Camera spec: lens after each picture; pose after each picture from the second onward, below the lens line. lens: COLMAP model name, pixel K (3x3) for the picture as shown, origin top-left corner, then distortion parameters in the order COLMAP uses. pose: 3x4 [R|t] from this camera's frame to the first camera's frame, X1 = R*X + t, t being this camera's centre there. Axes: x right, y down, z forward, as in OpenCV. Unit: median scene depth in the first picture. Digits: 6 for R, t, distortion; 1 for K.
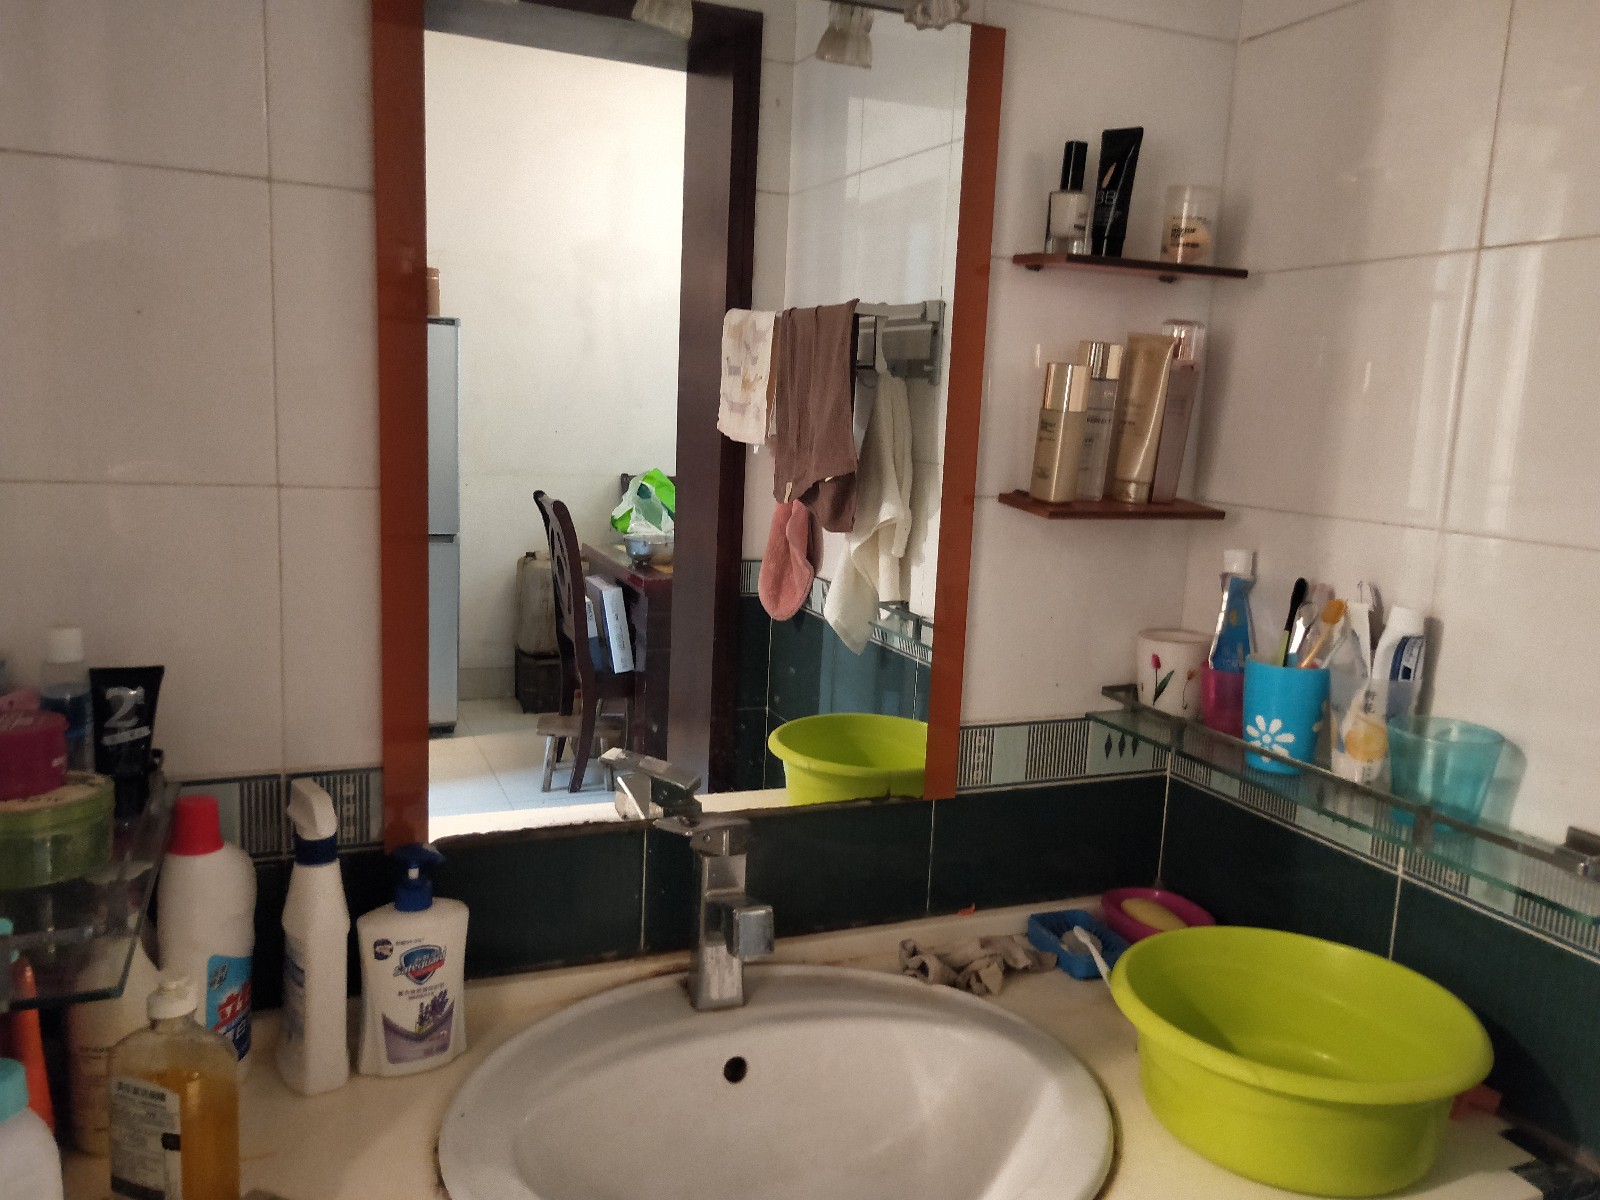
lens RADIAL K [[1220.5, 0, 801.6], [0, 1220.5, 600.4], [0, 0, 1]] dist [0.034609, -0.013139]
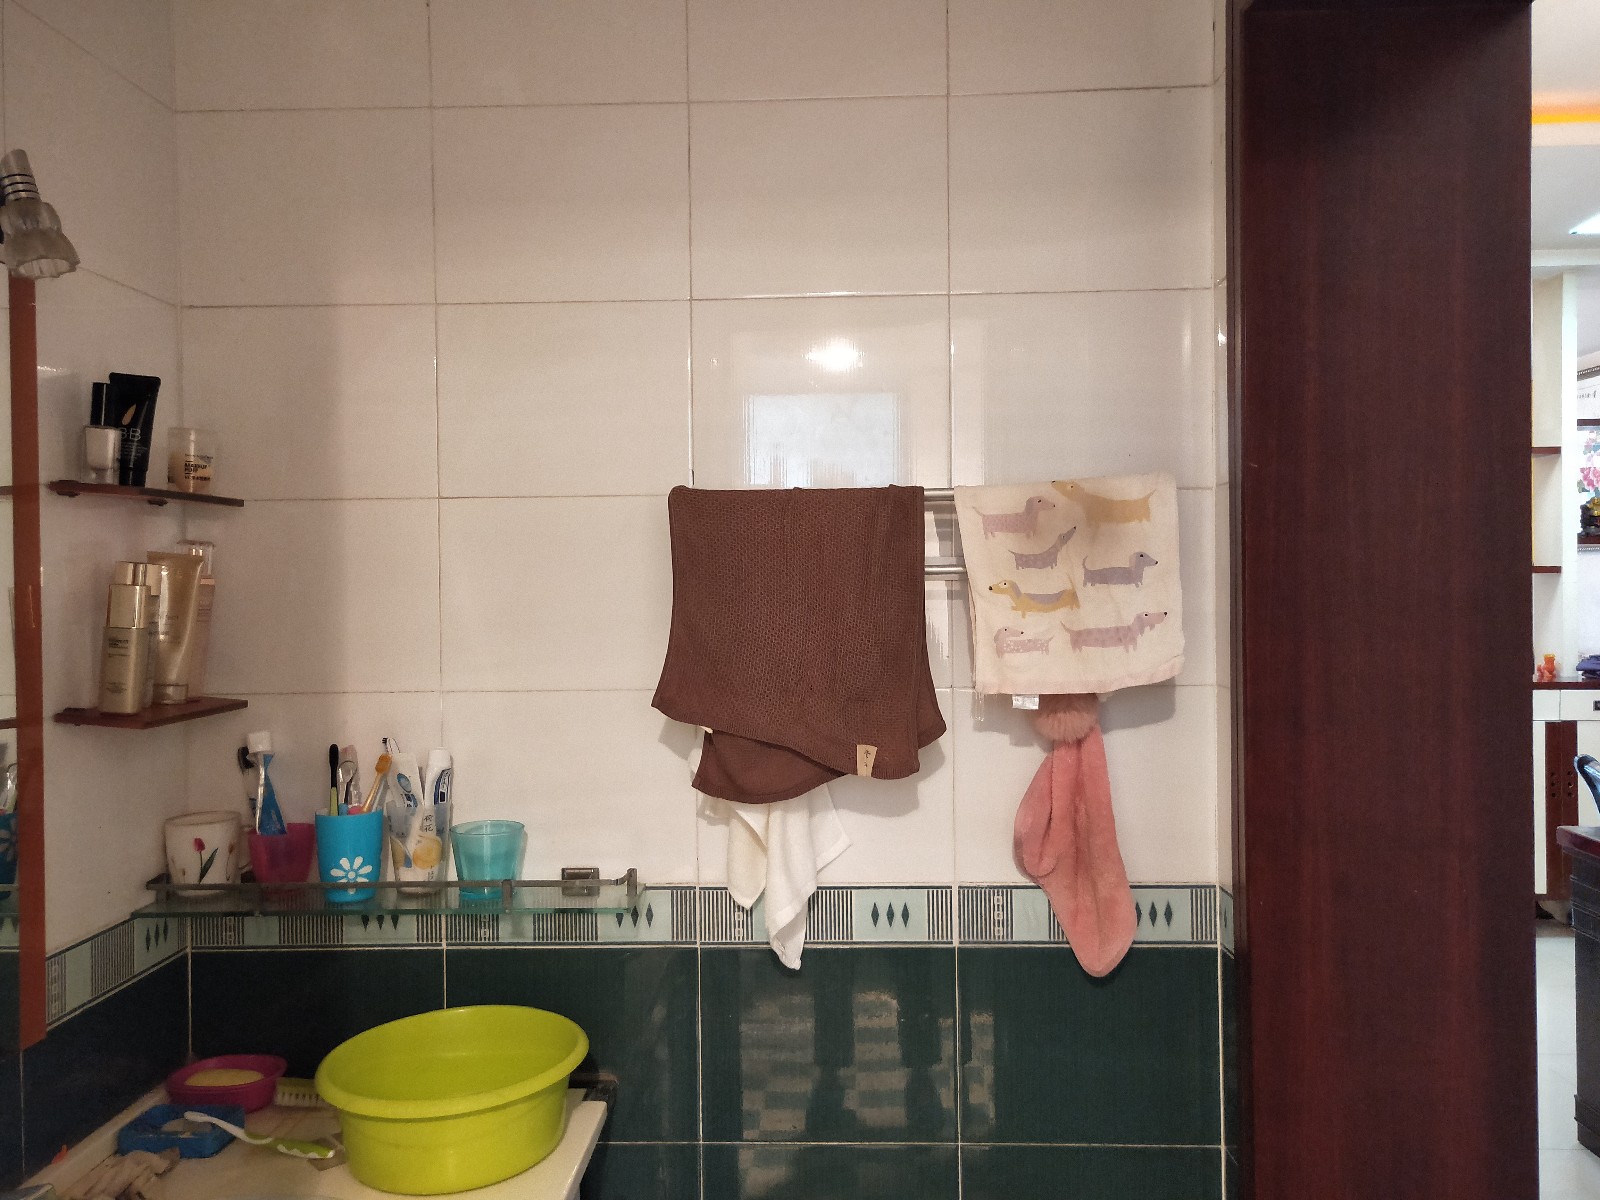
lens RADIAL K [[1220.5, 0, 805.6], [0, 1220.5, 594.6], [0, 0, 1]] dist [0.034609, -0.013139]
pose [[0.422635, -0.057515, 0.904473, -0.501980], [0.171554, 0.985019, -0.017525, -0.062284], [-0.889915, 0.162573, 0.426170, 0.010431]]
